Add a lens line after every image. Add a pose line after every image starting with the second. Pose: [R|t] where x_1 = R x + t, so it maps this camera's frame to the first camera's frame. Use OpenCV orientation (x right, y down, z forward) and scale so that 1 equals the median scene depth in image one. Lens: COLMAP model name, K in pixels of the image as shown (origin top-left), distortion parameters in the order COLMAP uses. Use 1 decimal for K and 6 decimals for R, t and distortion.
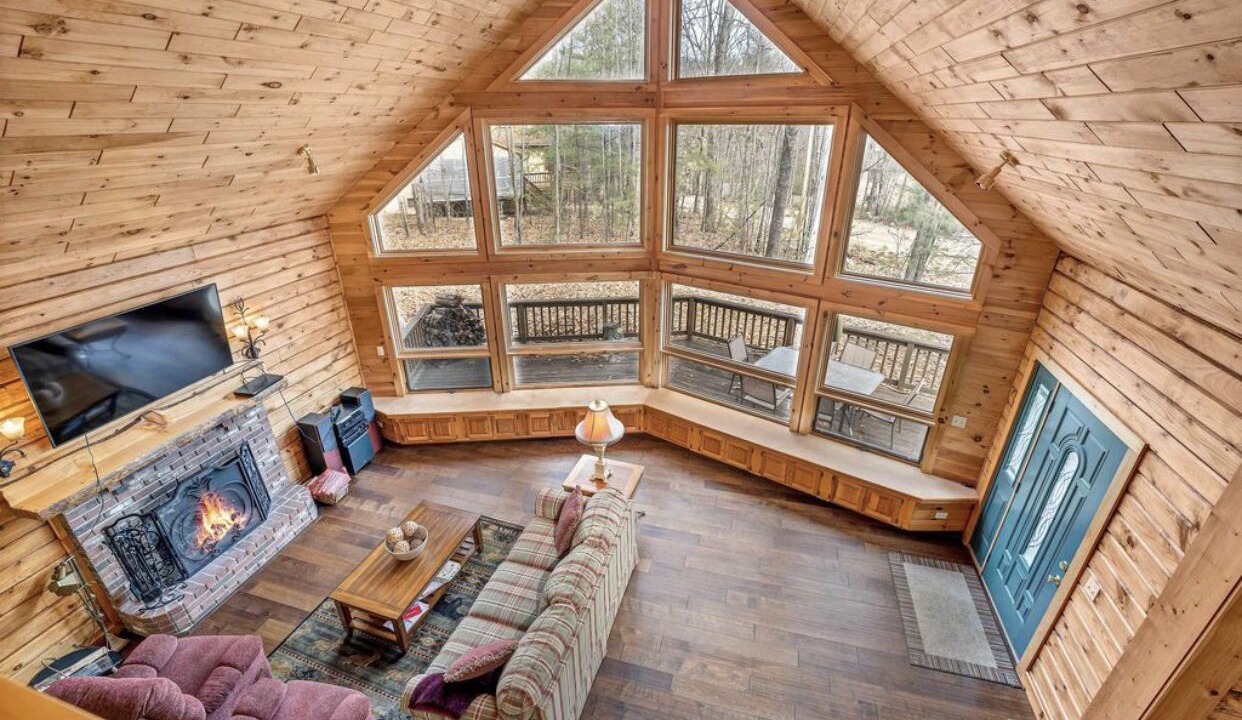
lens RADIAL K [[512.9, 0, 621.0], [0, 512.9, 360.0], [0, 0, 1]] dist [-0.036885, 0.006224]
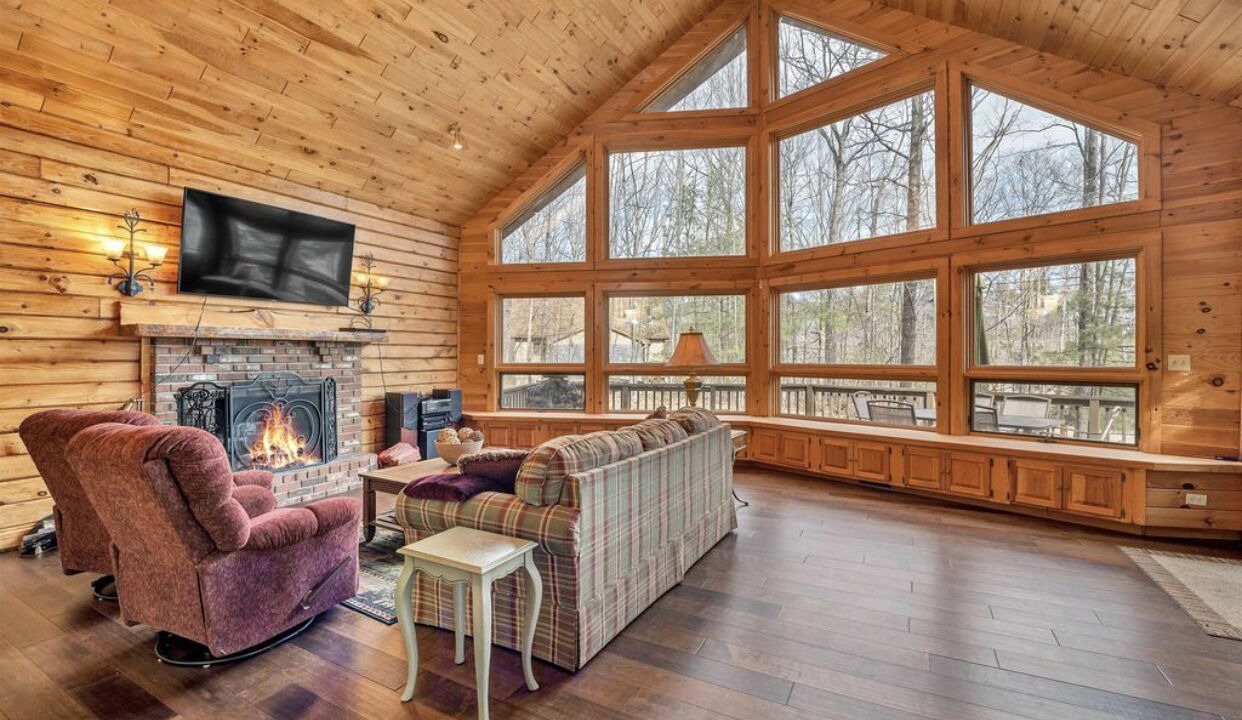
lens RADIAL K [[524.5, 0, 626.8], [0, 524.5, 355.5], [0, 0, 1]] dist [-0.025496, 0.000169]
pose [[0.976940, 0.005610, -0.213442, 0.036205], [-0.094095, 0.908659, -0.406799, 0.452924], [0.191664, 0.417502, 0.888233, 0.166178]]
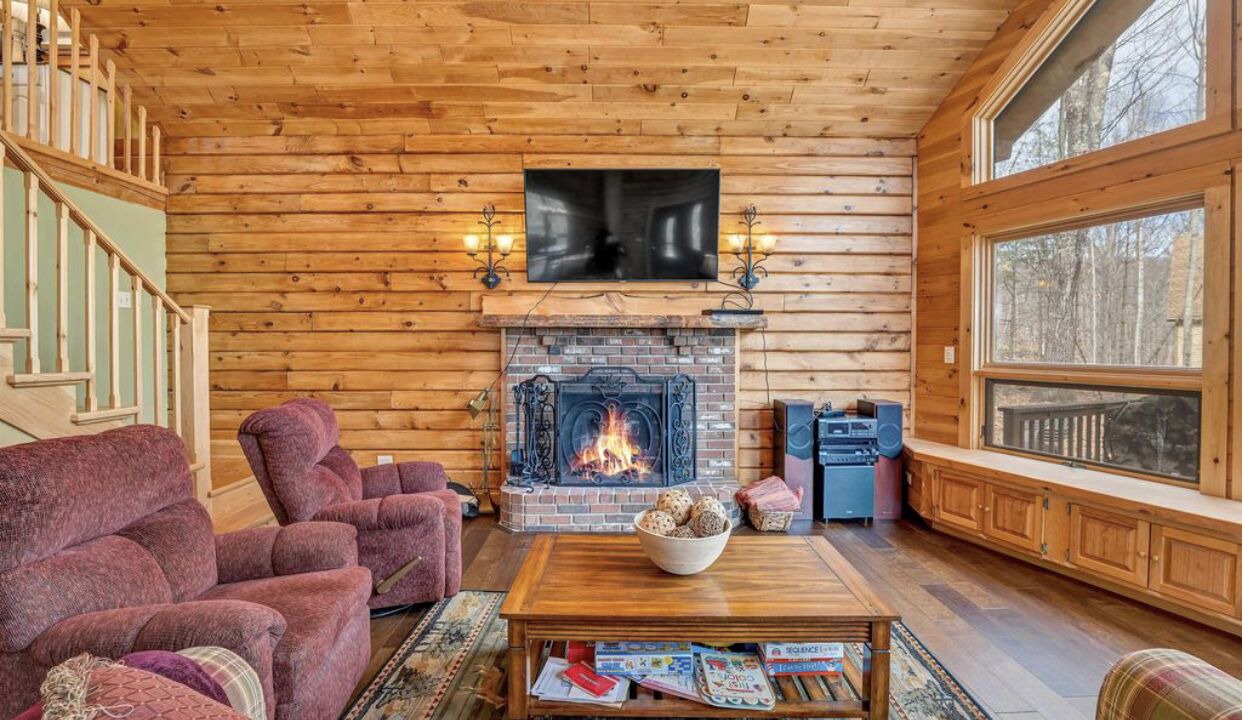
lens RADIAL K [[524.5, 0, 626.8], [0, 524.5, 355.5], [0, 0, 1]] dist [-0.025496, 0.000169]
pose [[0.288752, 0.019776, -0.957200, -0.013671], [-0.404822, 0.908536, -0.103350, 0.237858], [0.867606, 0.417338, 0.270348, 0.641720]]
